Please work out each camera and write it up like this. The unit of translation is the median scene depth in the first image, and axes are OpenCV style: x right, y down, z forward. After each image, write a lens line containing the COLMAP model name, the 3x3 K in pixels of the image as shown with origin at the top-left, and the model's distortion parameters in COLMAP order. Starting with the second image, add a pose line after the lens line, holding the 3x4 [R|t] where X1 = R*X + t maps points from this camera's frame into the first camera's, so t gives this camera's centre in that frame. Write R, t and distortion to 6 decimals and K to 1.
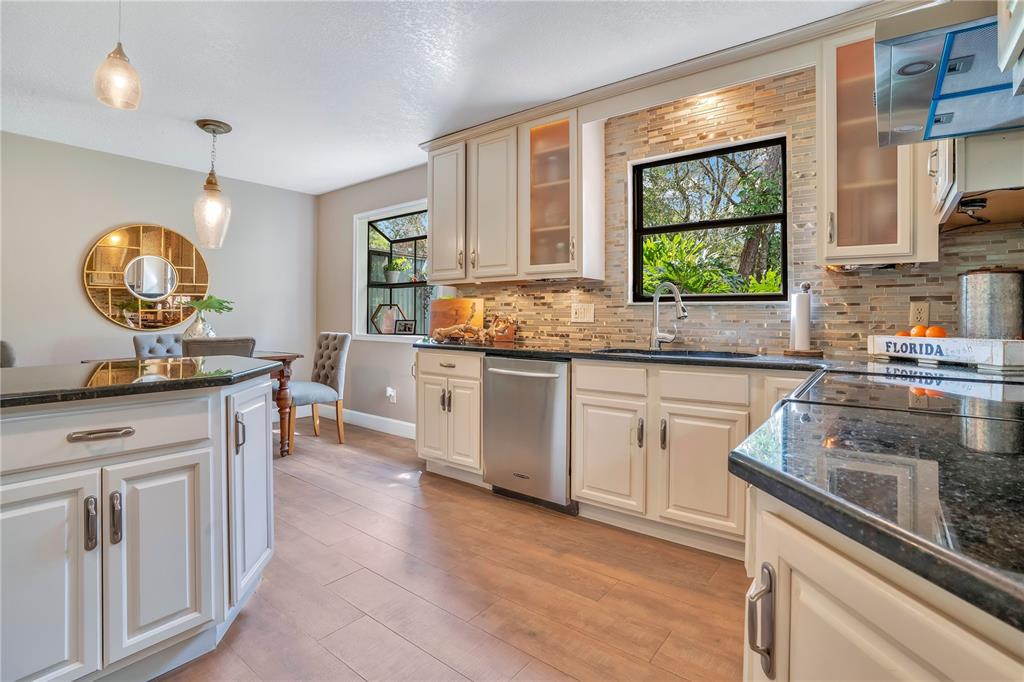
lens RADIAL K [[510.3, 0, 541.8], [0, 510.3, 315.4], [0, 0, 1]] dist [-0.042467, 0.000753]
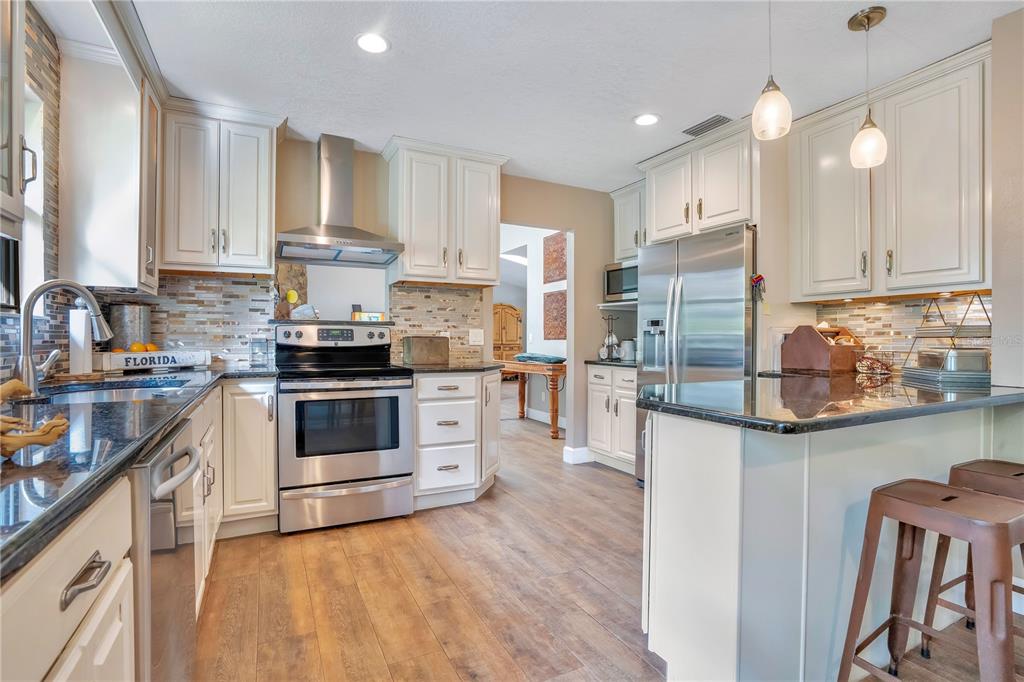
lens RADIAL K [[482.9, 0, 531.9], [0, 482.9, 340.8], [0, 0, 1]] dist [-0.070856, 0.031386]
pose [[-0.911226, -0.008974, 0.411809, -0.538098], [-0.010095, 0.999949, -0.000545, 0.004601], [-0.411783, -0.004654, -0.911270, 1.401045]]
